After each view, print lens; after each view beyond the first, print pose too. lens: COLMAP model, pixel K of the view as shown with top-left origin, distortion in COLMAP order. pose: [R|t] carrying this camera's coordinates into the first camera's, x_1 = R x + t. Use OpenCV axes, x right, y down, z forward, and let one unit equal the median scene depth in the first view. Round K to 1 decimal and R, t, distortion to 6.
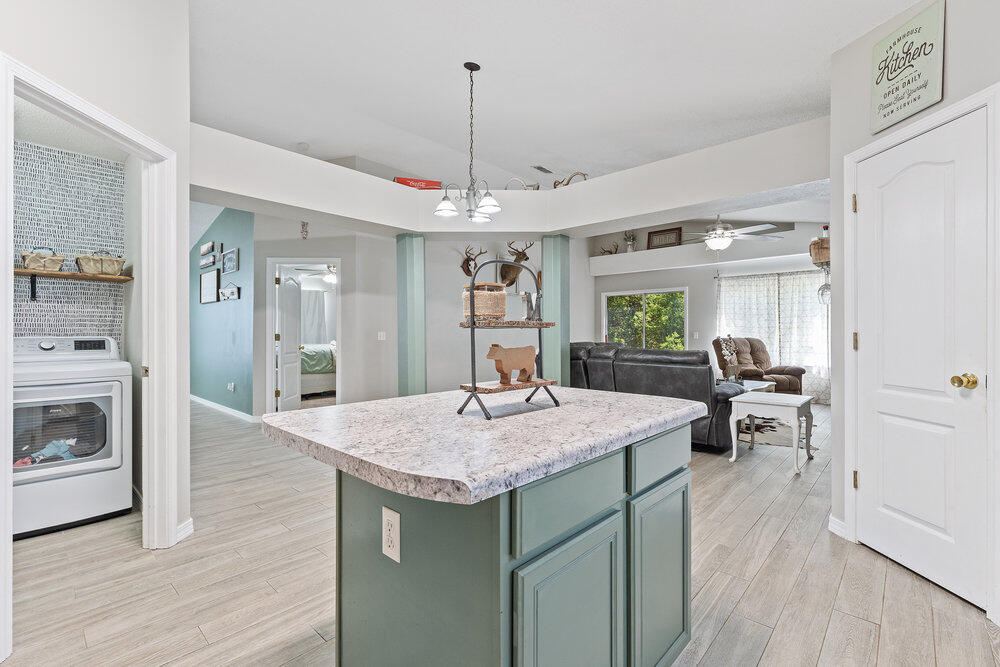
lens RADIAL K [[443.7, 0, 497.8], [0, 443.7, 332.7], [0, 0, 1]] dist [-0.001457, -0.000021]
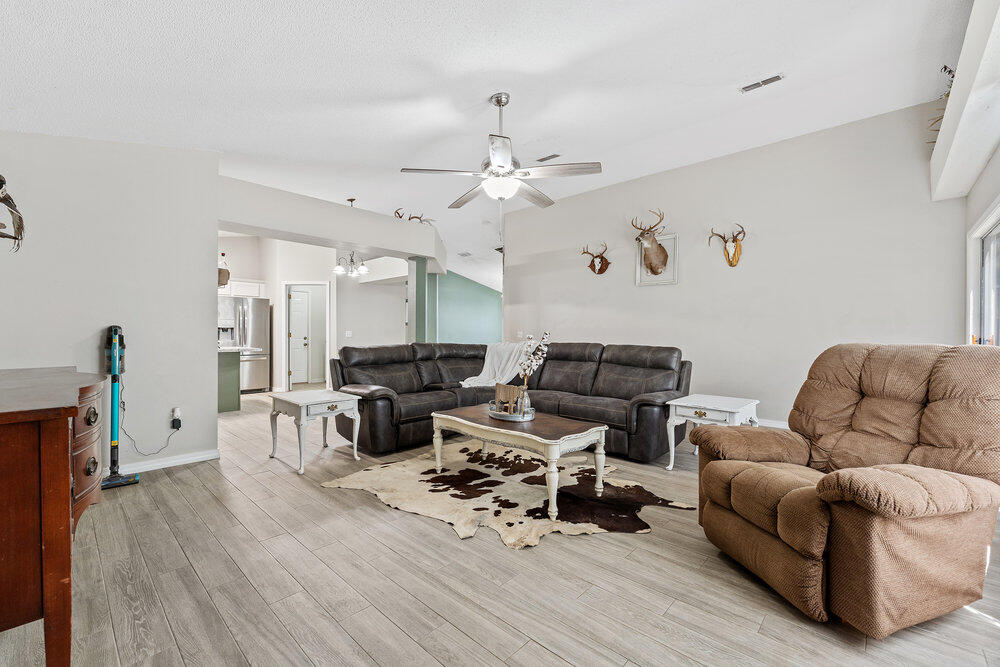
lens RADIAL K [[415.0, 0, 499.7], [0, 415.0, 337.9], [0, 0, 1]] dist [-0.000249, -0.000074]
pose [[0.000474, 0.008009, -0.999968, 0.876814], [-0.000763, 0.999968, 0.008008, 0.005753], [1.000000, 0.000759, 0.000480, 0.800541]]
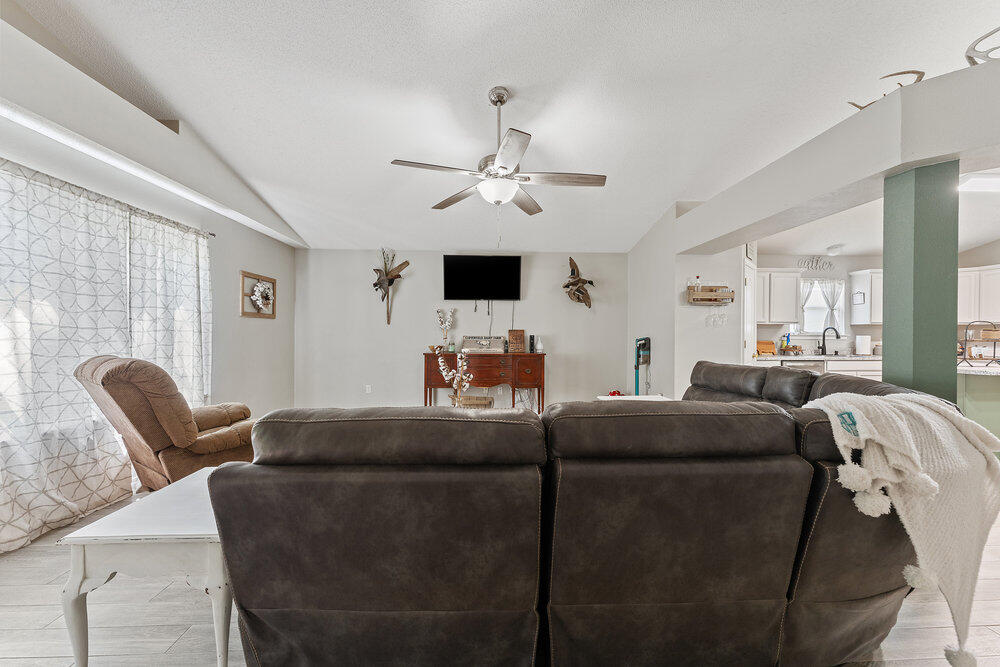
lens RADIAL K [[396.3, 0, 498.4], [0, 396.3, 334.3], [0, 0, 1]] dist [0.001052, -0.000113]
pose [[-0.712302, -0.004040, 0.701861, 0.099477], [-0.005428, 0.999985, 0.000247, -0.008712], [-0.701852, -0.003634, -0.712314, 1.104775]]
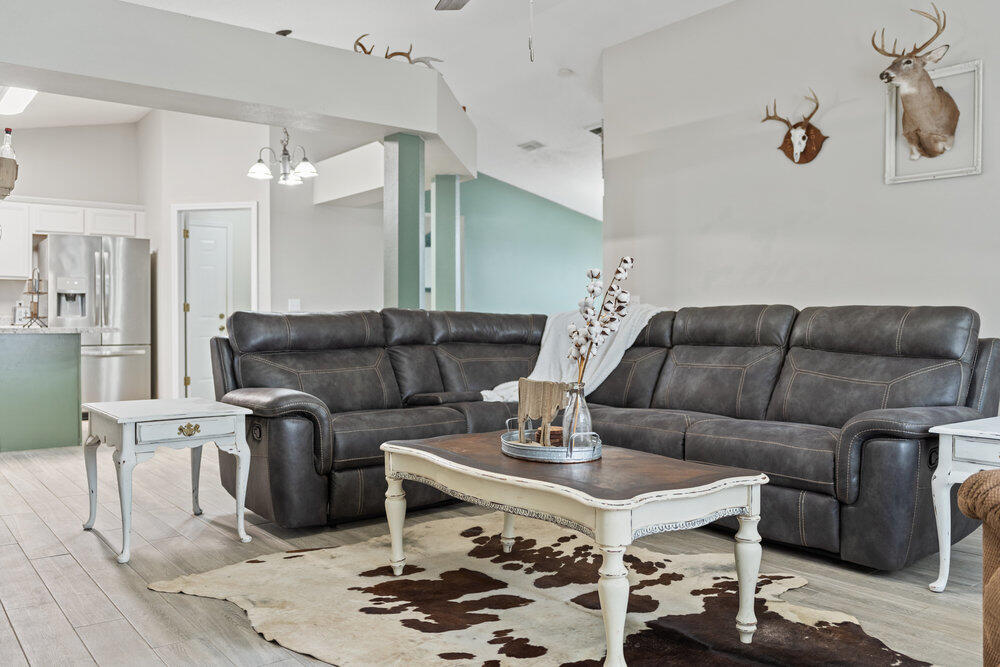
lens RADIAL K [[818.6, 0, 500.0], [0, 818.6, 333.5], [0, 0, 1]] dist [-0.026837, -0.000649]
pose [[-0.159492, 0.011590, -0.987131, 0.815813], [0.003849, 0.999931, 0.011118, 0.033094], [0.987192, -0.002026, -0.159525, 0.852011]]
